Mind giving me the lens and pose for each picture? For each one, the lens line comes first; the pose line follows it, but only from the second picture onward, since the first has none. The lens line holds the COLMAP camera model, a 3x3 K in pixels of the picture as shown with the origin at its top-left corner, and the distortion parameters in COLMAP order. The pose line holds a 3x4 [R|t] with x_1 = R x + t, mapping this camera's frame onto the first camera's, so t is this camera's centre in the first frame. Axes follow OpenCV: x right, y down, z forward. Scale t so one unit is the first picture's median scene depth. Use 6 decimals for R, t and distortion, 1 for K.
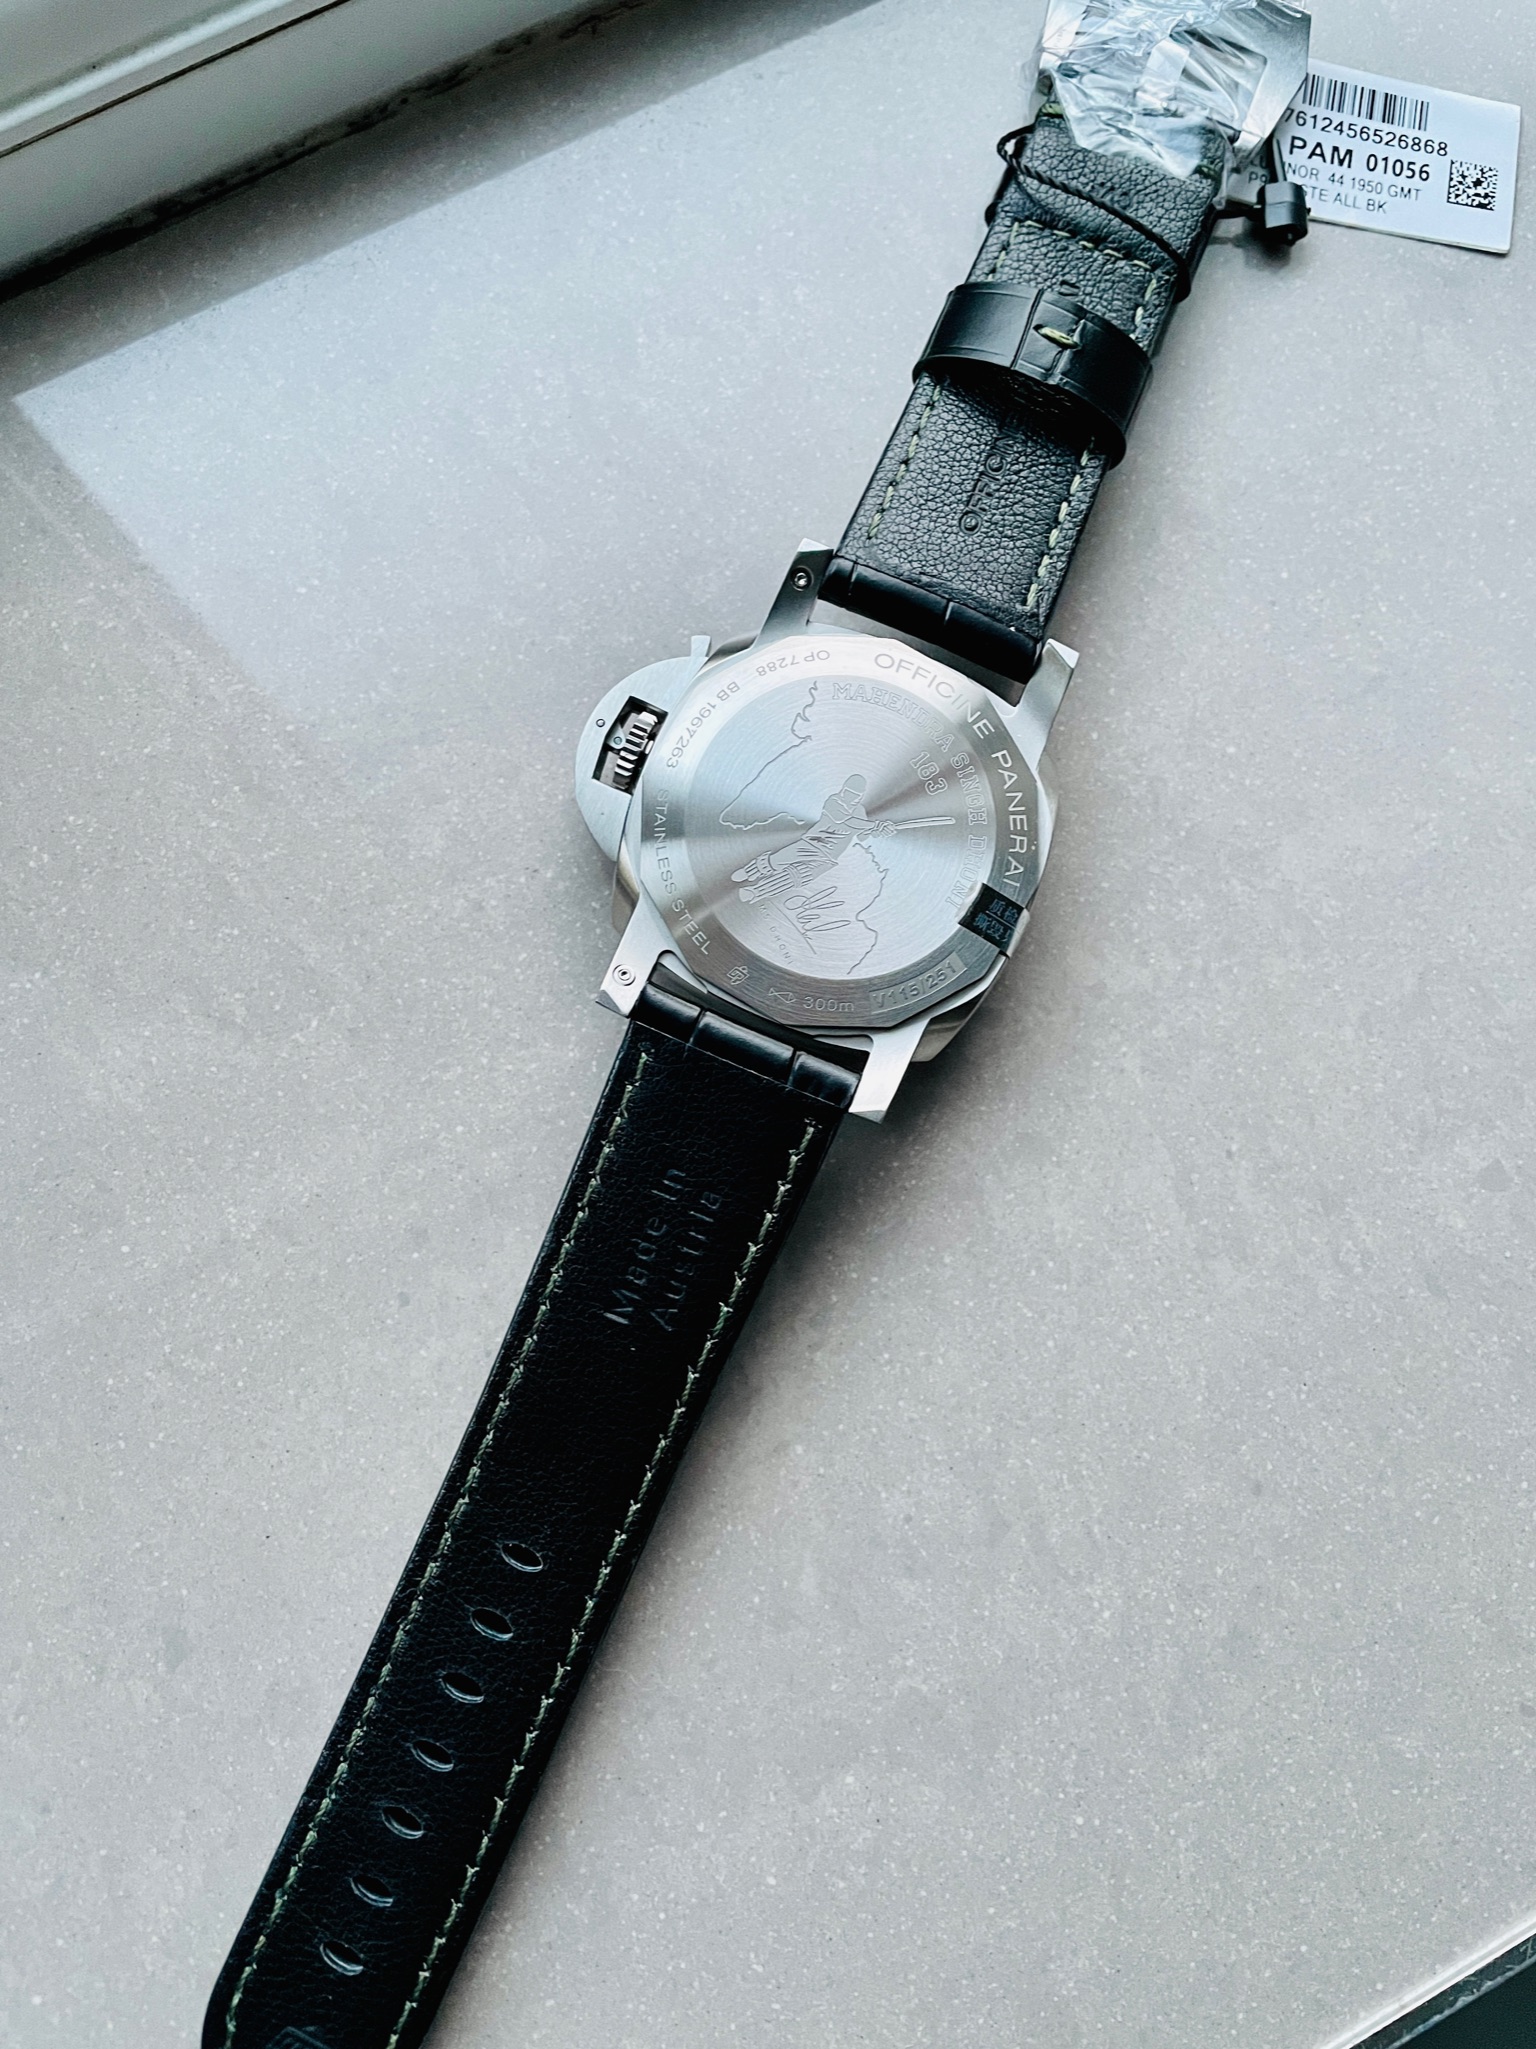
lens RADIAL K [[1543.1, 0, 767.3], [0, 1543.1, 1020.2], [0, 0, 1]] dist [0.065515, -0.102083]
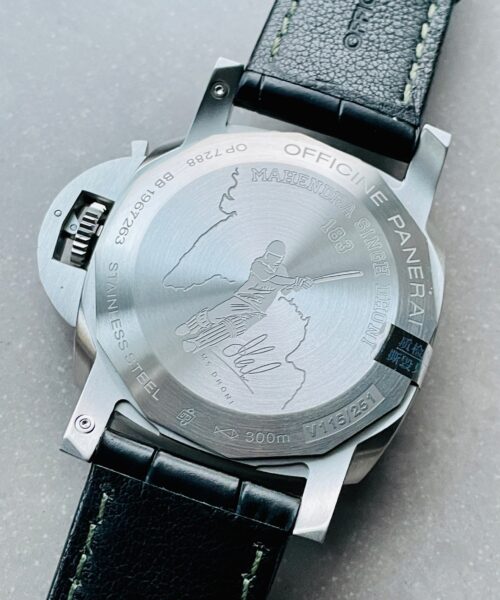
lens RADIAL K [[1035.6, 0, 253.4], [0, 1035.6, 288.7], [0, 0, 1]] dist [0.073319, -0.076193]
pose [[0.996746, -0.059329, 0.054559, -0.005310], [0.067990, 0.982433, -0.173787, 0.013388], [-0.043290, 0.176931, 0.983271, 0.223540]]
